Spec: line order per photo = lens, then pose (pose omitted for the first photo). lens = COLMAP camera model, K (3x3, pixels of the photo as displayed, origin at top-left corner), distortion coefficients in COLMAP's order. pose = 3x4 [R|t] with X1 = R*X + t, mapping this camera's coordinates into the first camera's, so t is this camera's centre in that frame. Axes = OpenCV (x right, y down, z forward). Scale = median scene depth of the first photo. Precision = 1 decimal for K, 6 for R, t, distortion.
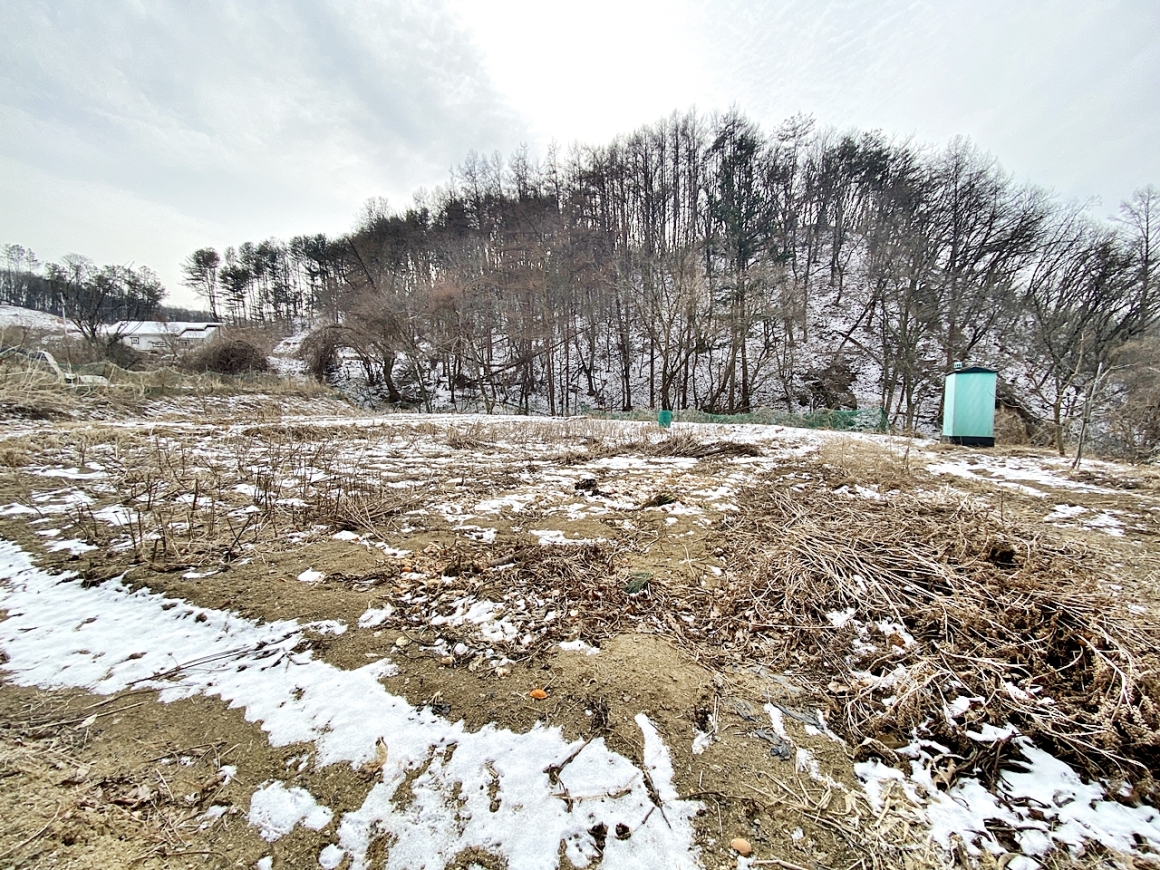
lens RADIAL K [[490.4, 0, 596.9], [0, 490.4, 437.2], [0, 0, 1]] dist [0.013010, -0.022646]
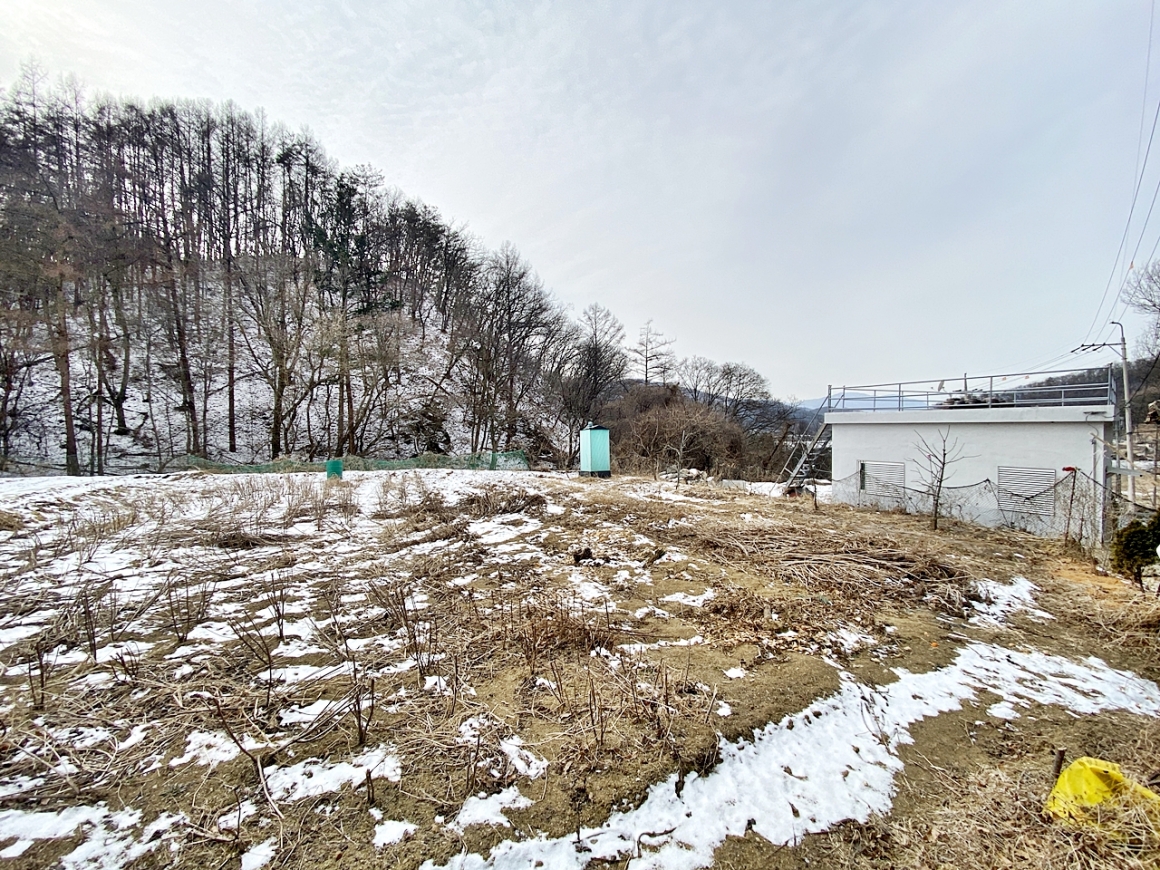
lens RADIAL K [[484.7, 0, 577.5], [0, 484.7, 439.9], [0, 0, 1]] dist [0.016025, -0.027778]
pose [[0.607954, -0.018945, 0.793747, -0.194804], [0.056655, 0.998202, -0.019568, -0.031136], [-0.791949, 0.056866, 0.607934, 0.061932]]
